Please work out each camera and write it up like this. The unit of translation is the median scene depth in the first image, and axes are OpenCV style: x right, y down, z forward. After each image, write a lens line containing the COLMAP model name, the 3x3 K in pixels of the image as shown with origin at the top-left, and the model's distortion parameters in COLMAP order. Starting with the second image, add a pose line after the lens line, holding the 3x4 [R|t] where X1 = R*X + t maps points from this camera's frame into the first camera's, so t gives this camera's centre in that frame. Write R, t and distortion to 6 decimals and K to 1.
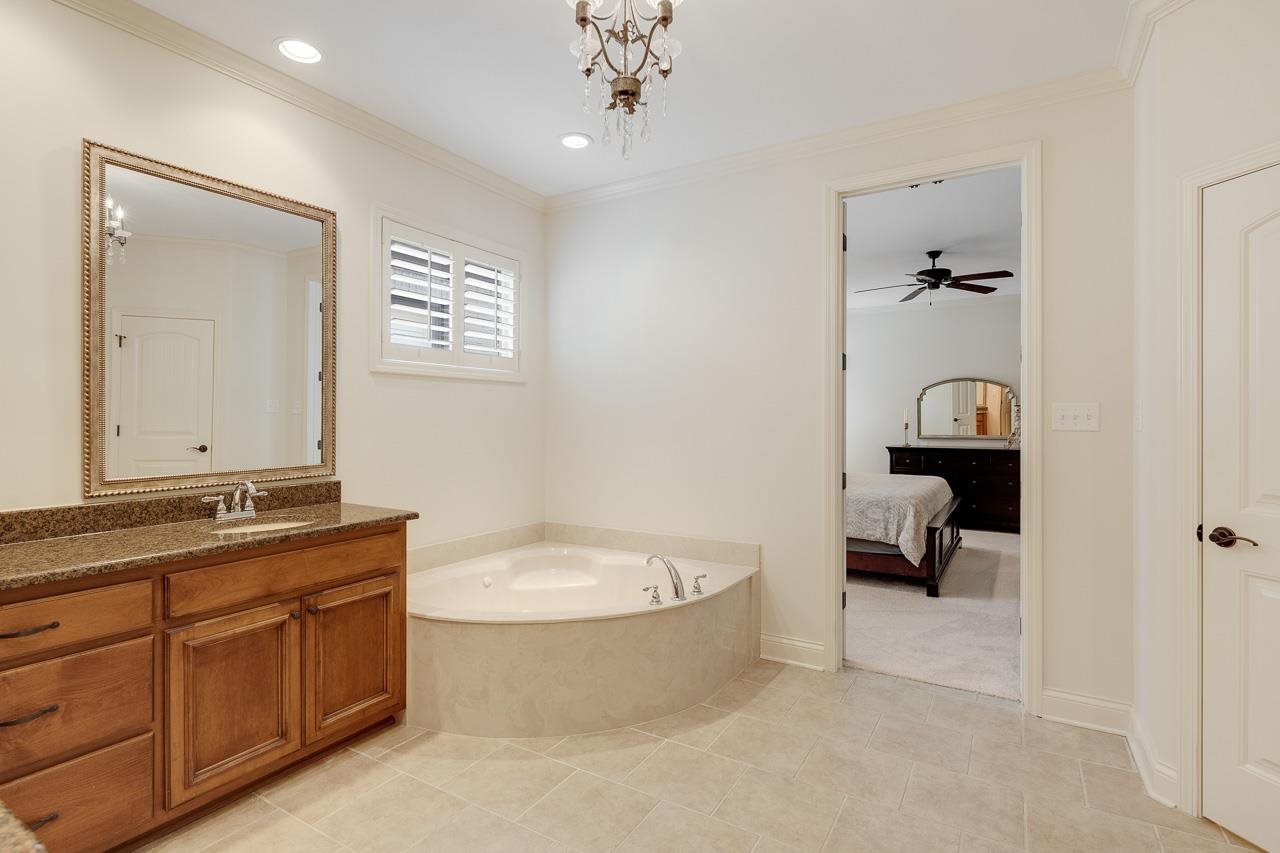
lens RADIAL K [[618.3, 0, 638.1], [0, 618.3, 415.8], [0, 0, 1]] dist [-0.000444, -0.001634]
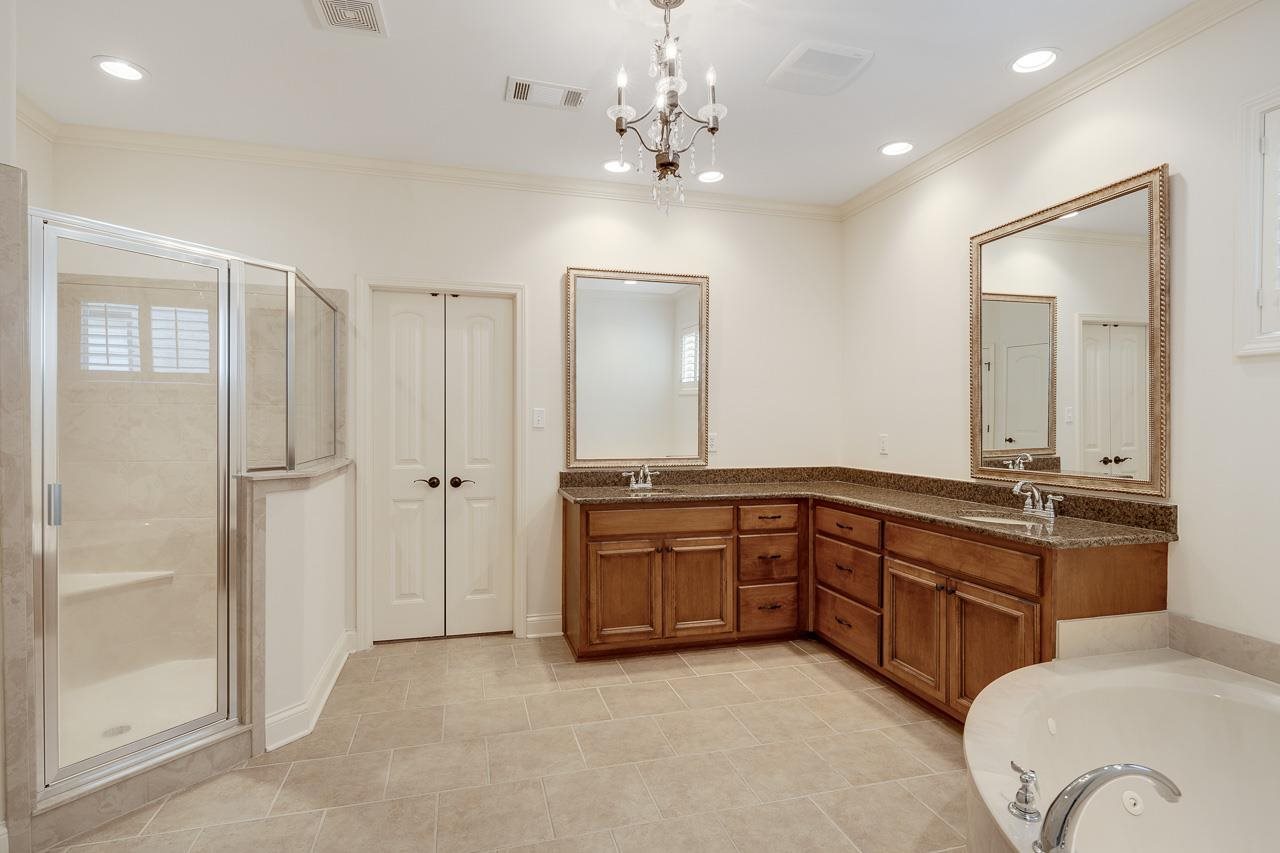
lens RADIAL K [[642.5, 0, 640.0], [0, 642.5, 426.5], [0, 0, 1]] dist [-0.000112, -0.000115]
pose [[-0.683536, -0.000064, -0.729917, 0.772179], [-0.004405, 0.999982, 0.004037, 0.007341], [0.729904, 0.005974, -0.683524, 1.458540]]
